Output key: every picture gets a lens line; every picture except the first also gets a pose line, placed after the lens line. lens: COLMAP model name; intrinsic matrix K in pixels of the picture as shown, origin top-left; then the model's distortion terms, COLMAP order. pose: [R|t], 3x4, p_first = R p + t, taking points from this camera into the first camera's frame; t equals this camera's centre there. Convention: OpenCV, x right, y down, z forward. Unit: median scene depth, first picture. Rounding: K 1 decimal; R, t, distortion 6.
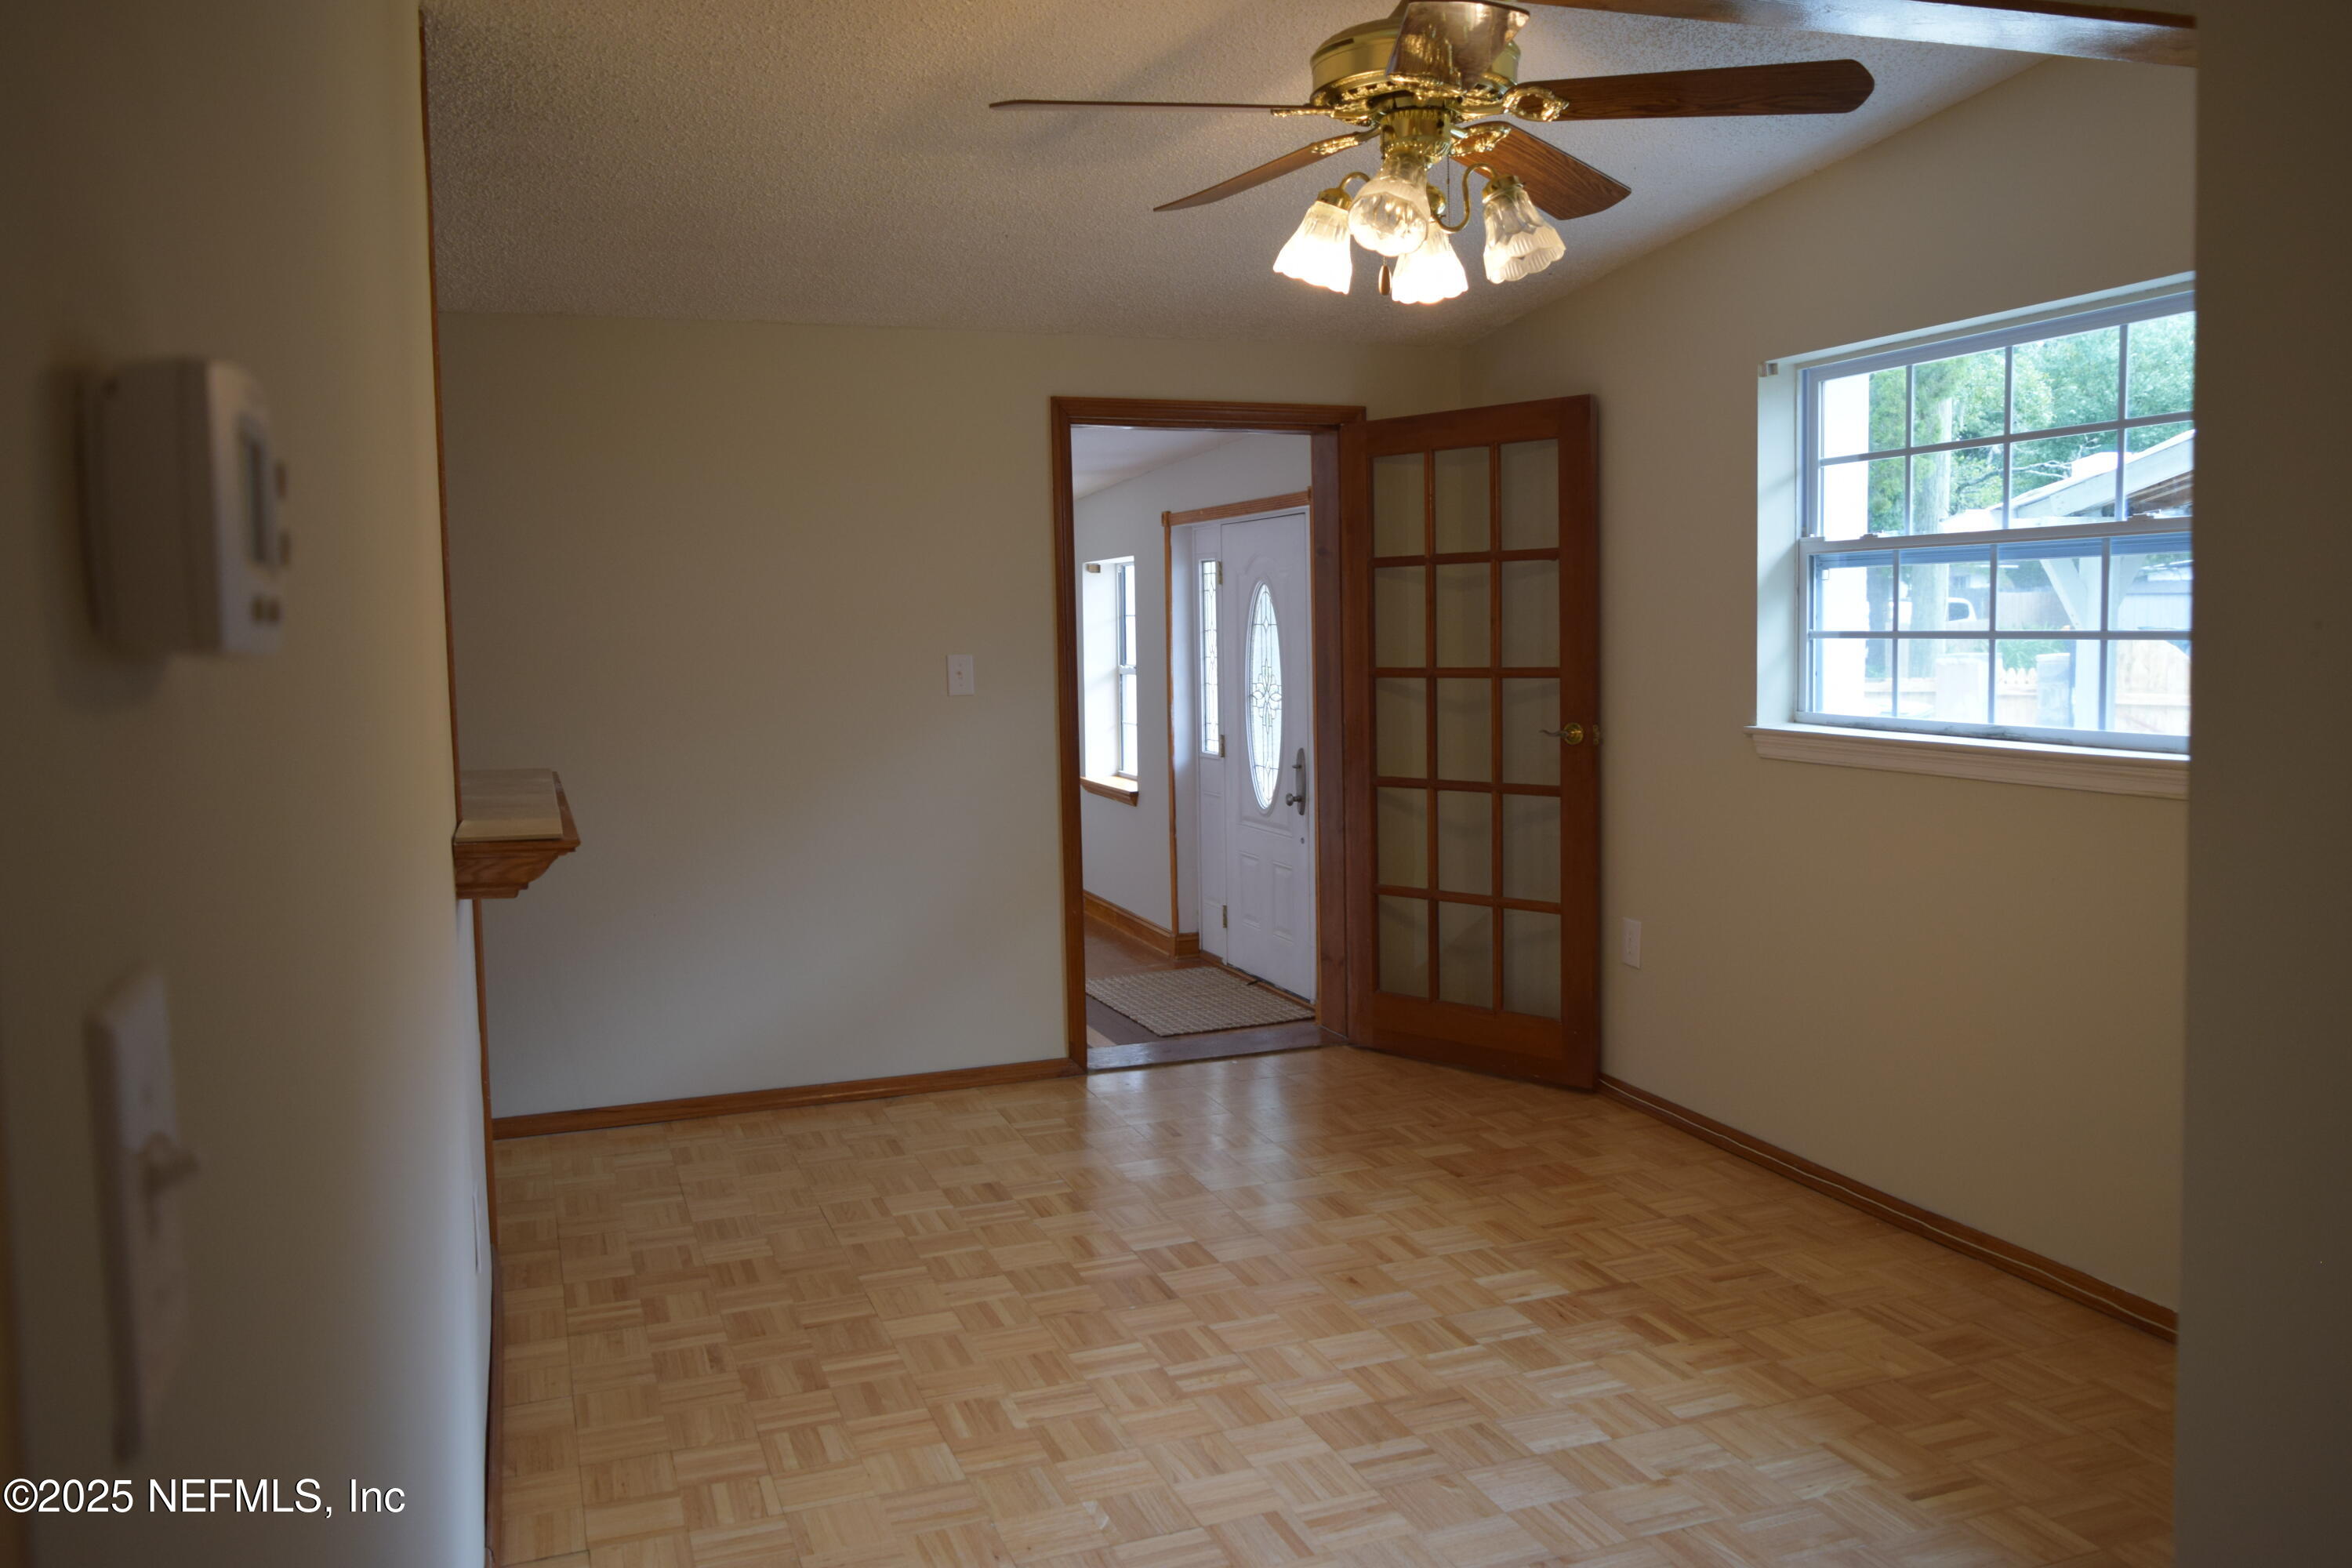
lens RADIAL K [[1799.1, 0, 1176.4], [0, 1799.1, 786.3], [0, 0, 1]] dist [-0.016473, 0.002603]
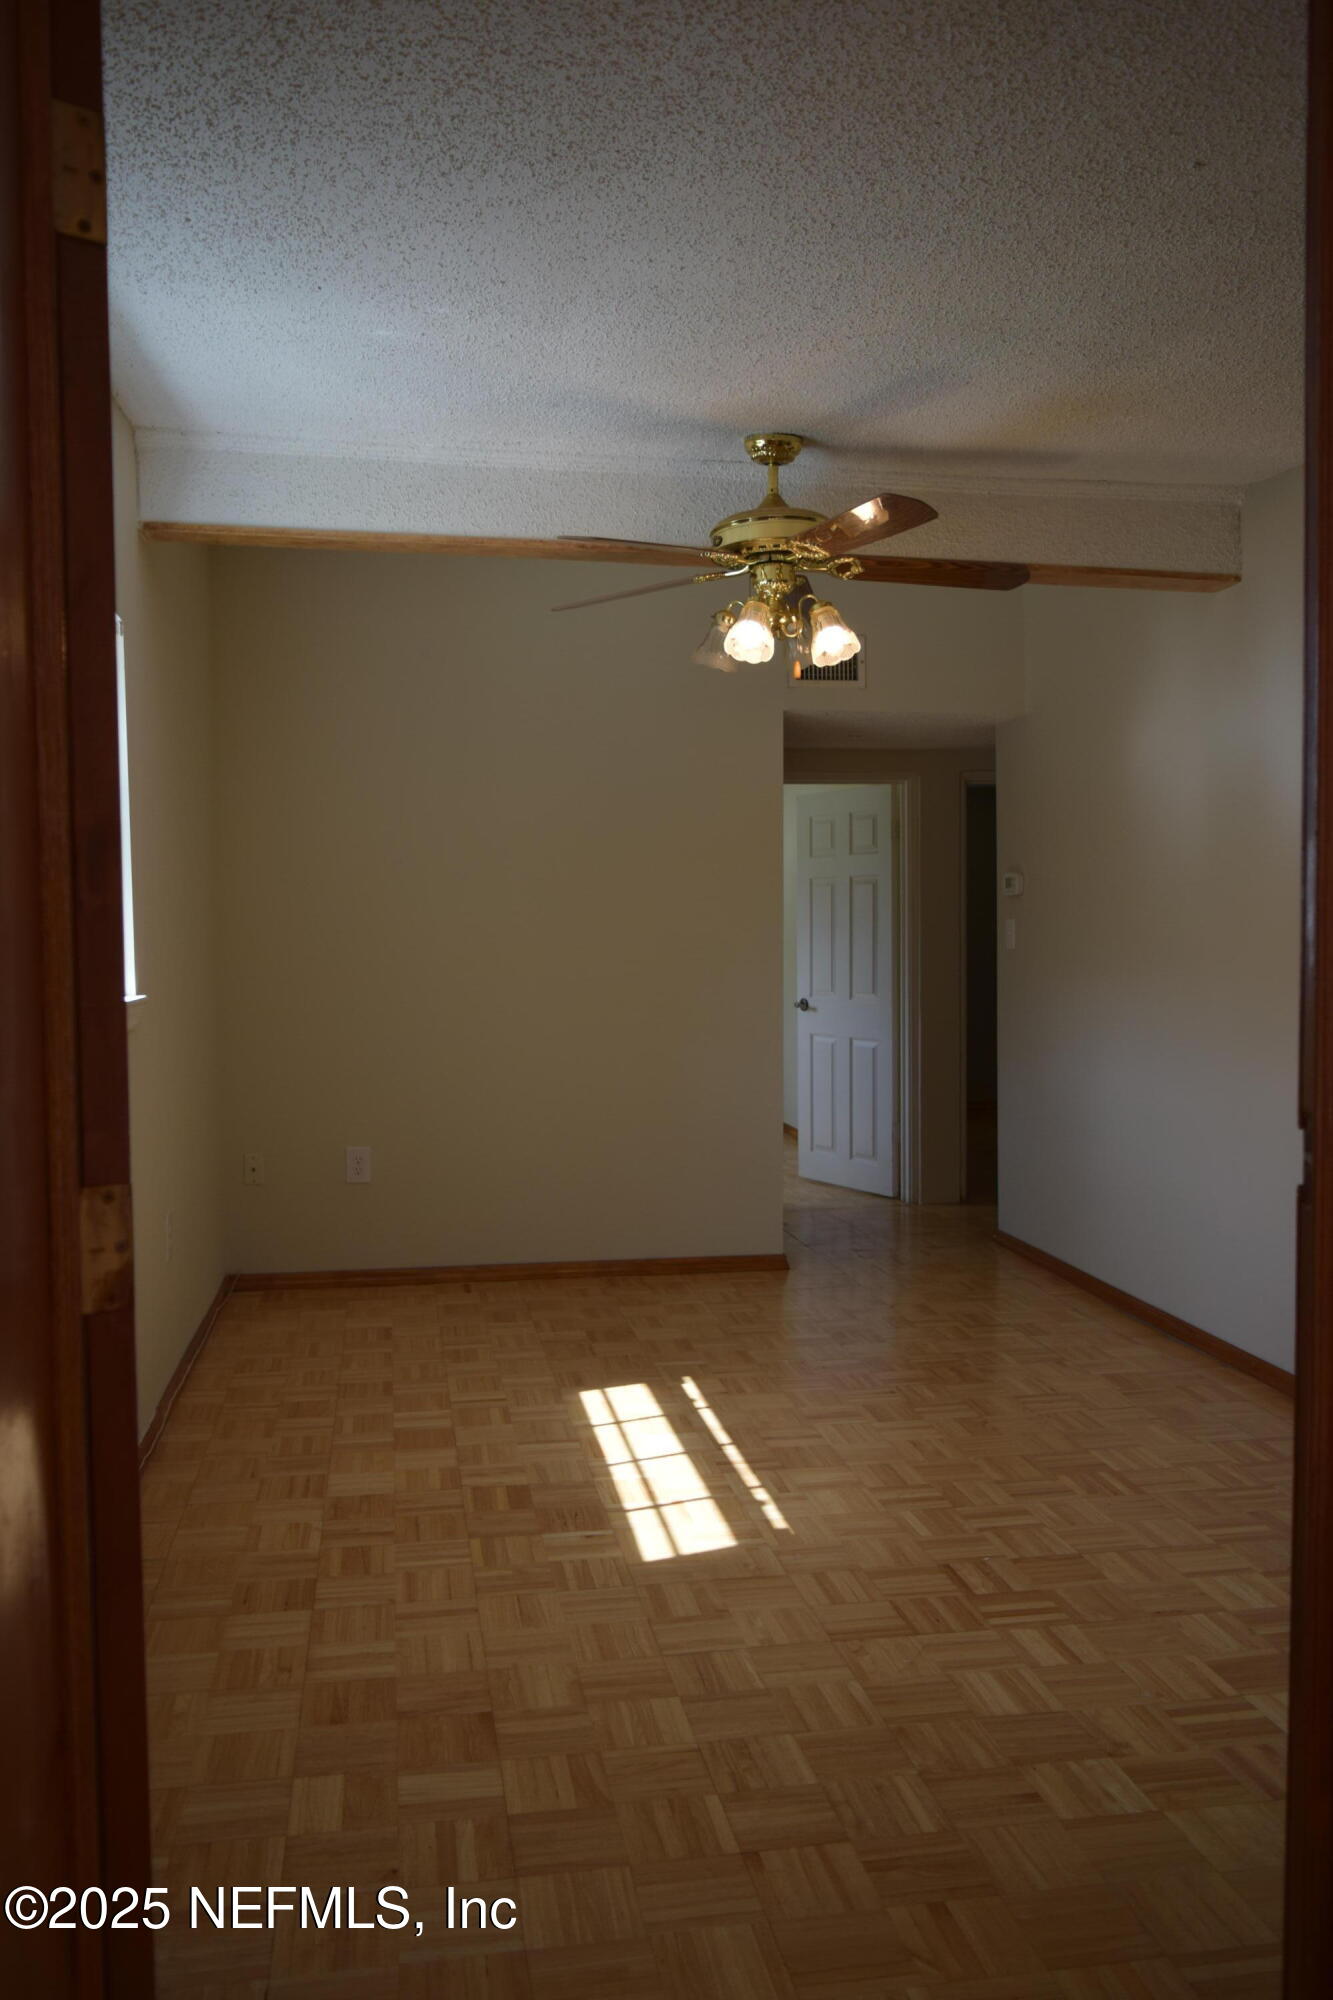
lens RADIAL K [[1529.9, 0, 666.5], [0, 1529.9, 1001.2], [0, 0, 1]] dist [-0.016473, 0.002603]
pose [[-0.983663, 0.018759, 0.179038, -0.004798], [0.041903, 0.991096, 0.126382, -0.074979], [-0.175073, 0.131819, -0.975691, 1.128817]]
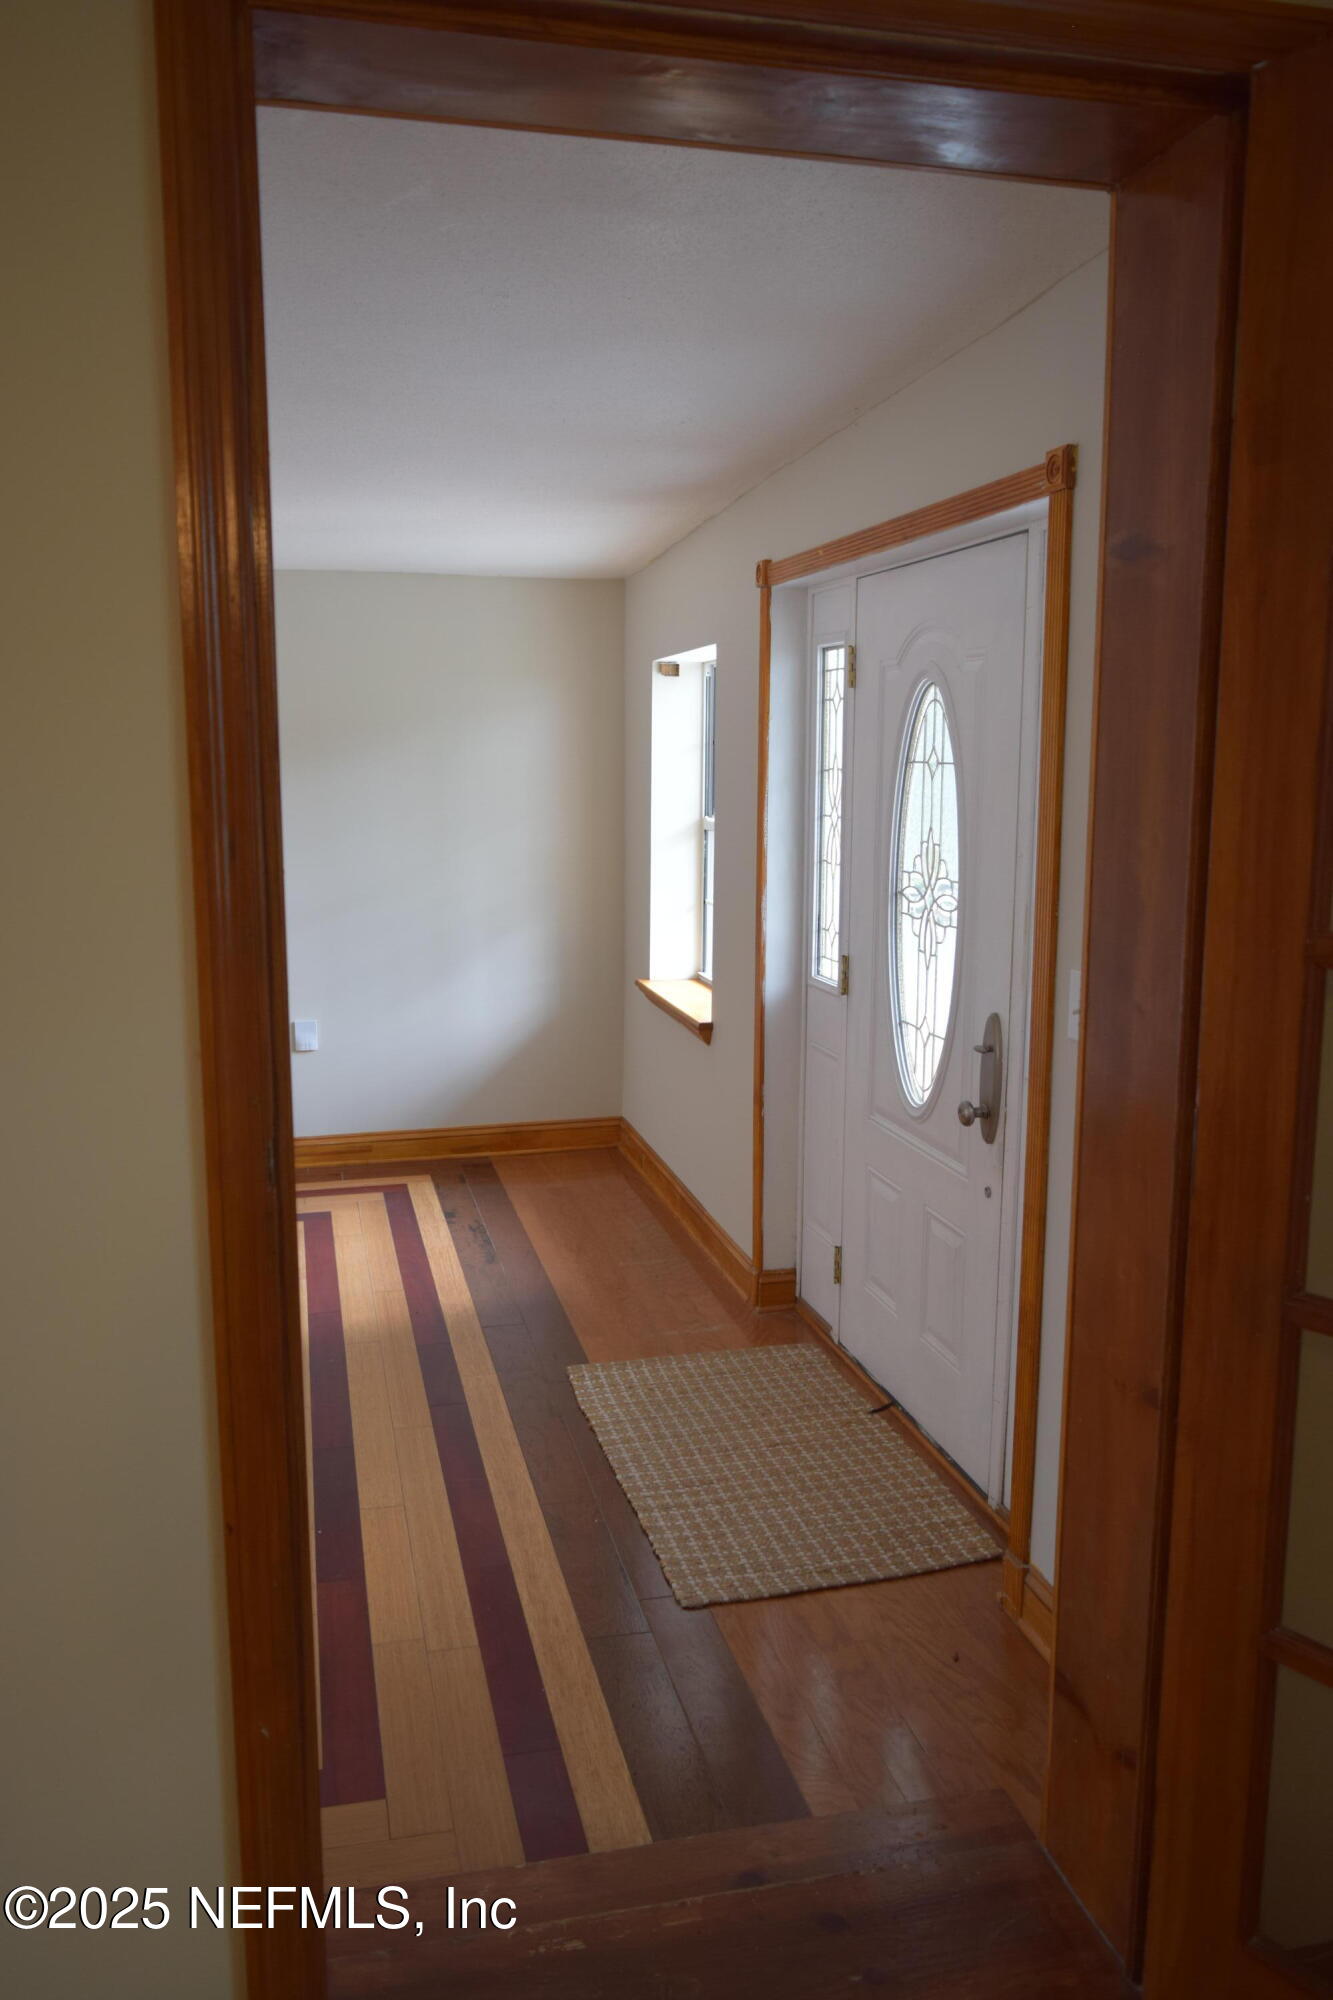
lens RADIAL K [[1529.9, 0, 664.2], [0, 1529.9, 997.3], [0, 0, 1]] dist [-0.016473, 0.002603]
pose [[0.993418, 0.038292, -0.107952, 0.022310], [-0.030743, 0.997020, 0.070746, -0.049814], [0.110340, -0.066962, 0.991636, 0.534631]]
